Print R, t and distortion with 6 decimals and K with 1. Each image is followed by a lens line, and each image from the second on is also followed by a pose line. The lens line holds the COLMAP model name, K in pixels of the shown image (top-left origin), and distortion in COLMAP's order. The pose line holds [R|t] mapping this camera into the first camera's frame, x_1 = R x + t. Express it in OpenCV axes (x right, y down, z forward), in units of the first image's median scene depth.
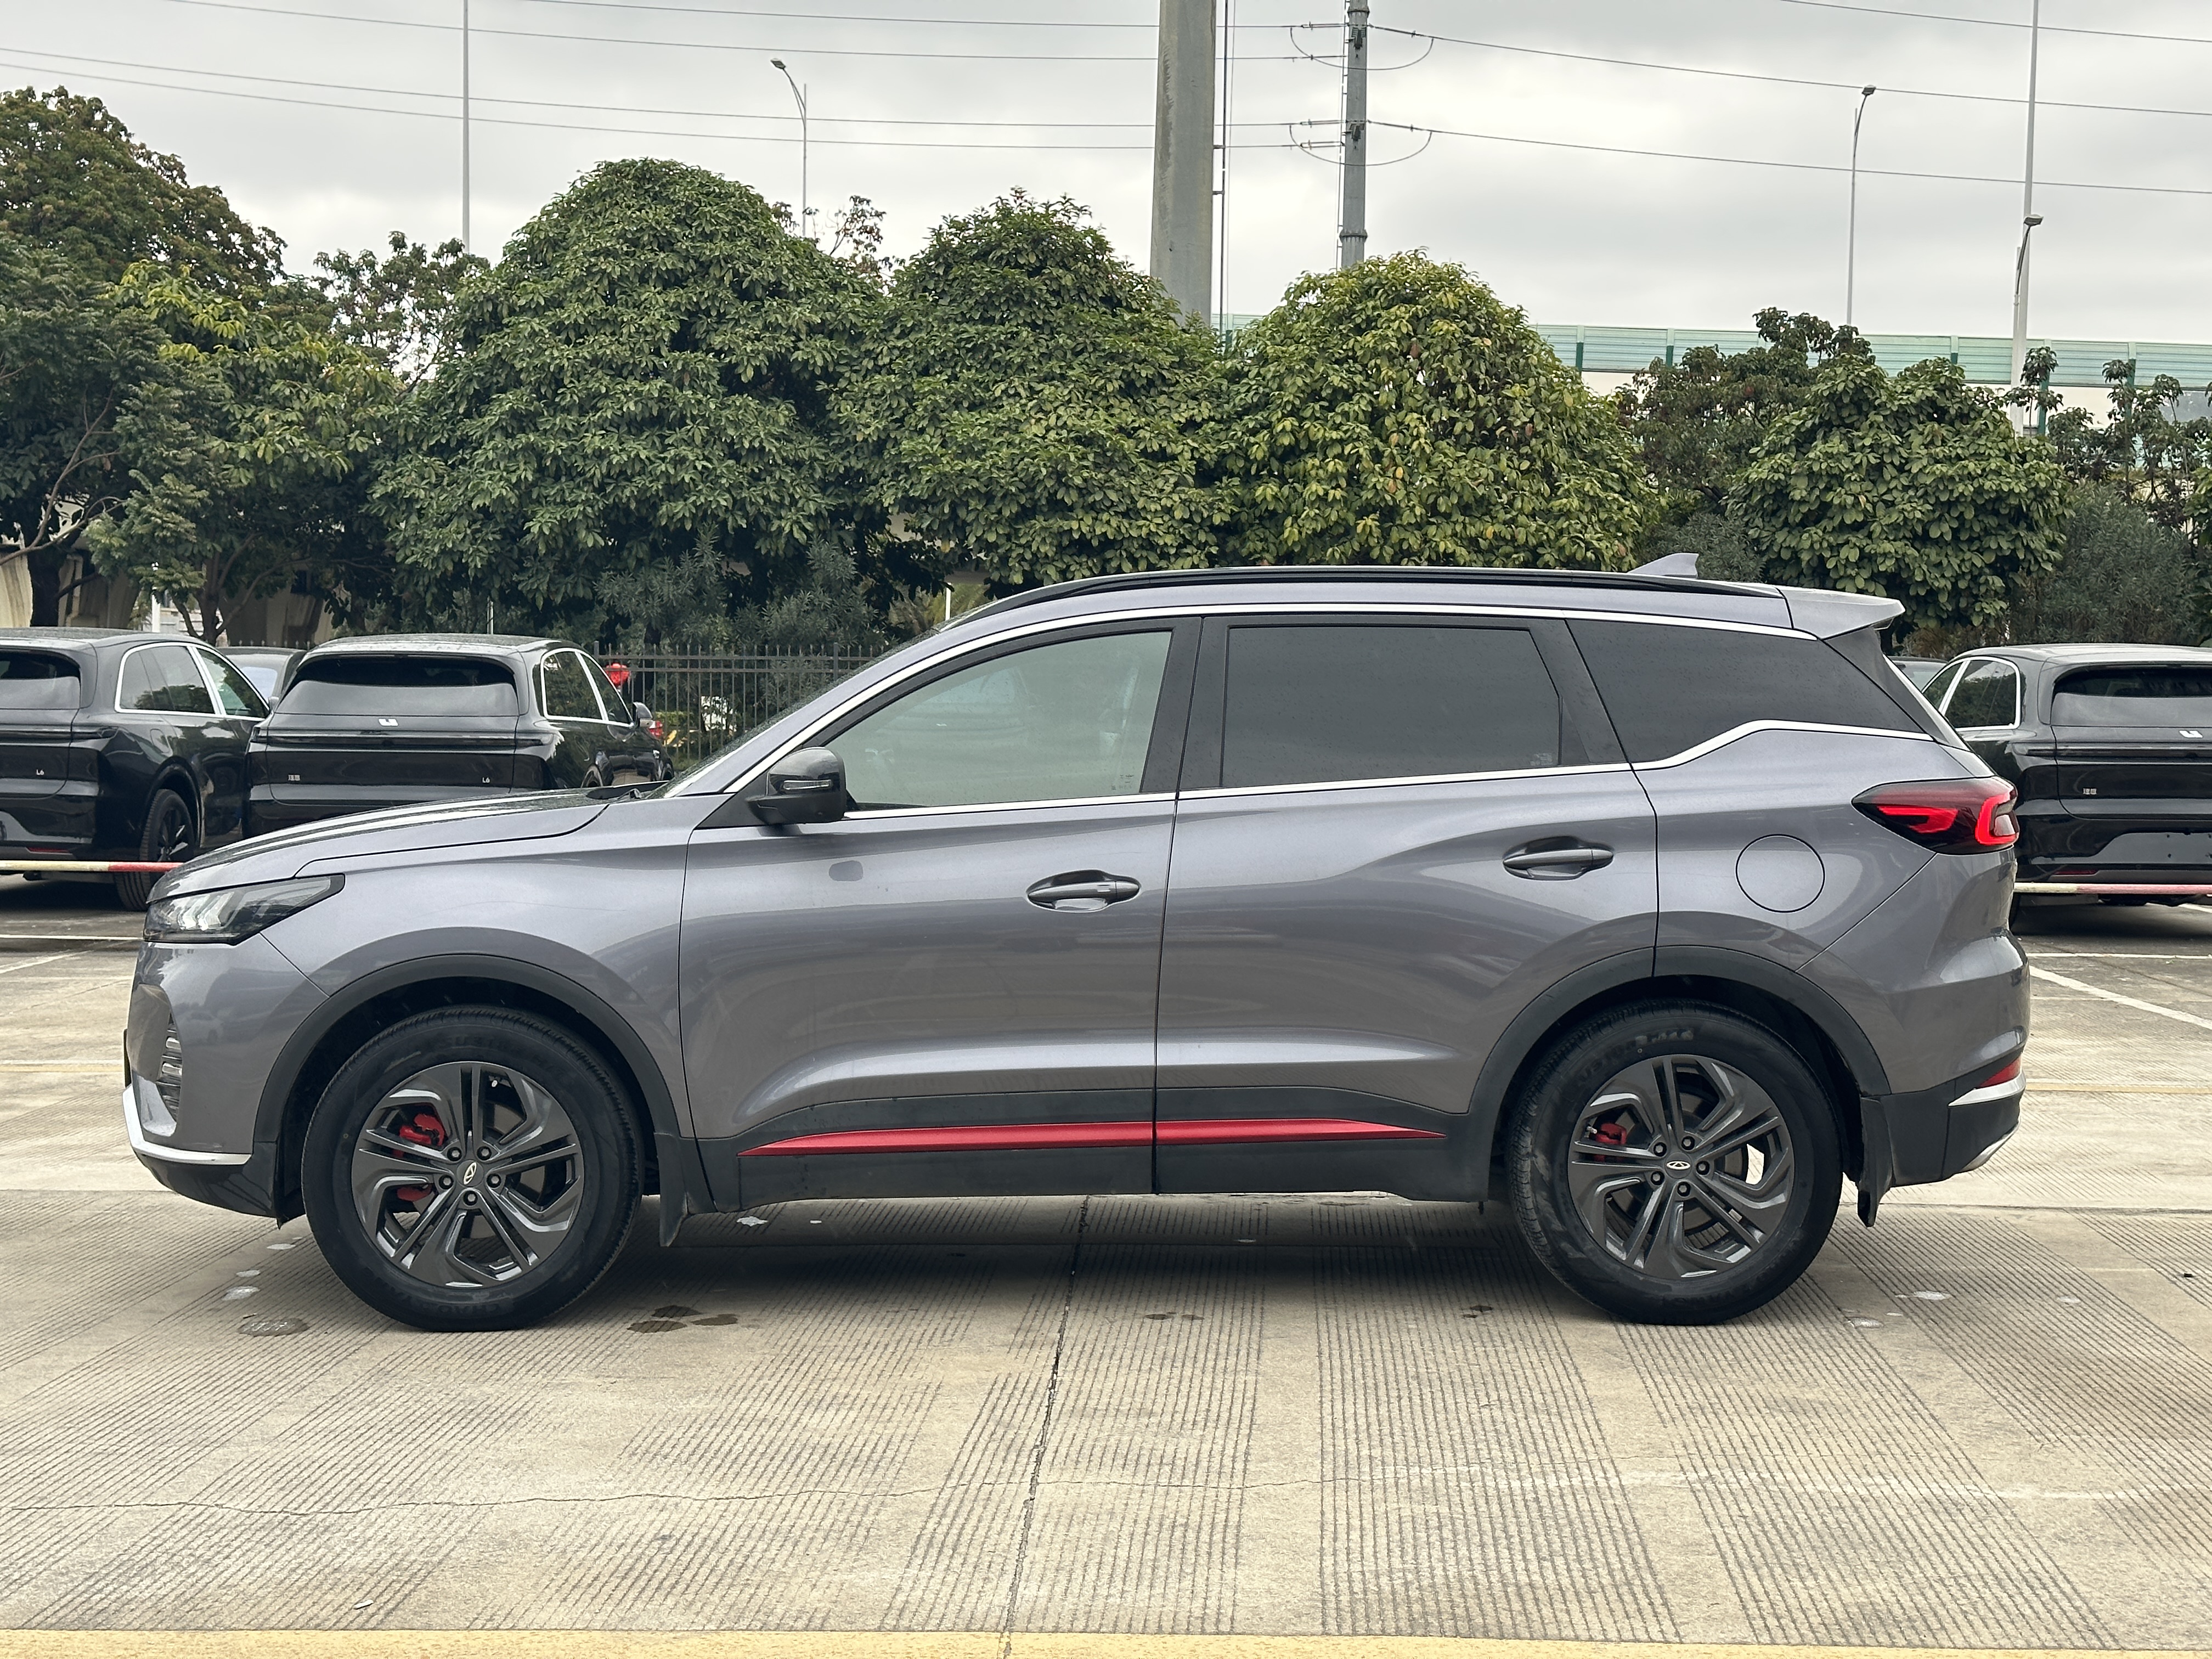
lens RADIAL K [[3025.3, 0, 1102.5], [0, 3025.3, 788.2], [0, 0, 1]] dist [0.205848, -0.295457]
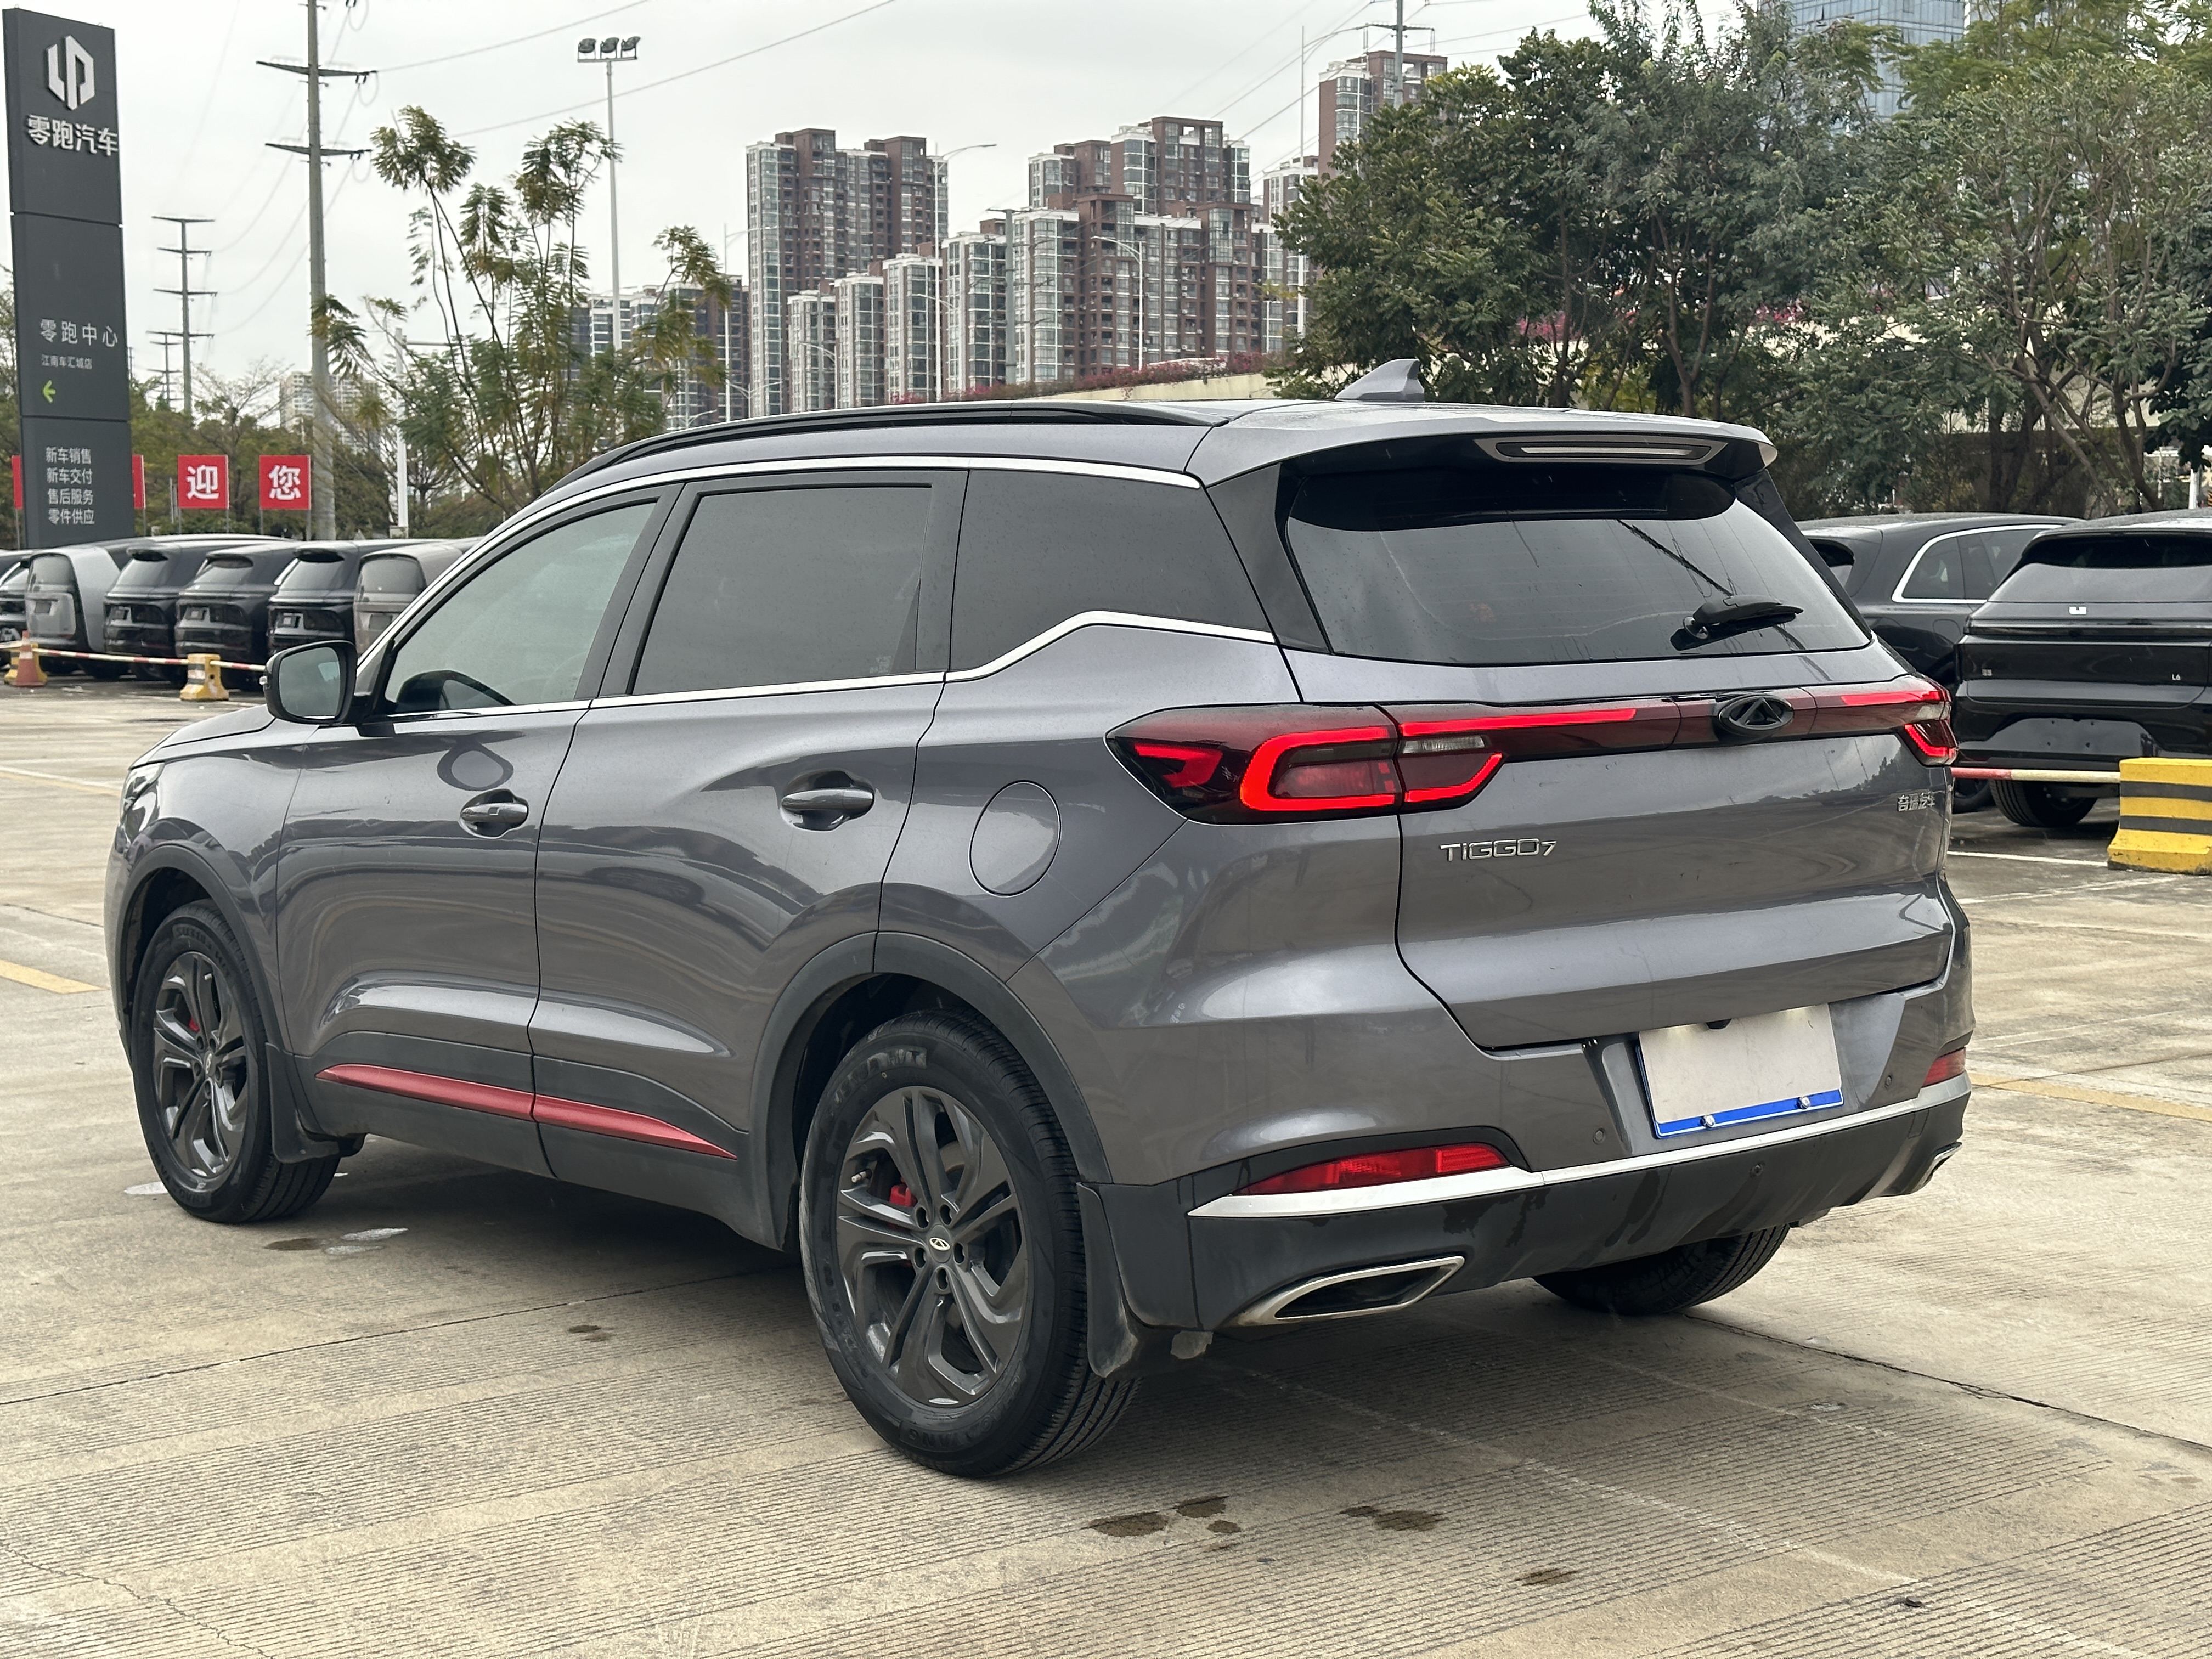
lens RADIAL K [[3036.3, 0, 1092.1], [0, 3036.3, 824.1], [0, 0, 1]] dist [0.221853, -0.486301]
pose [[0.626835, 0.052589, -0.777375, 0.279224], [-0.015724, 0.998370, 0.054859, -0.004523], [0.778993, -0.022164, 0.626641, 0.218410]]
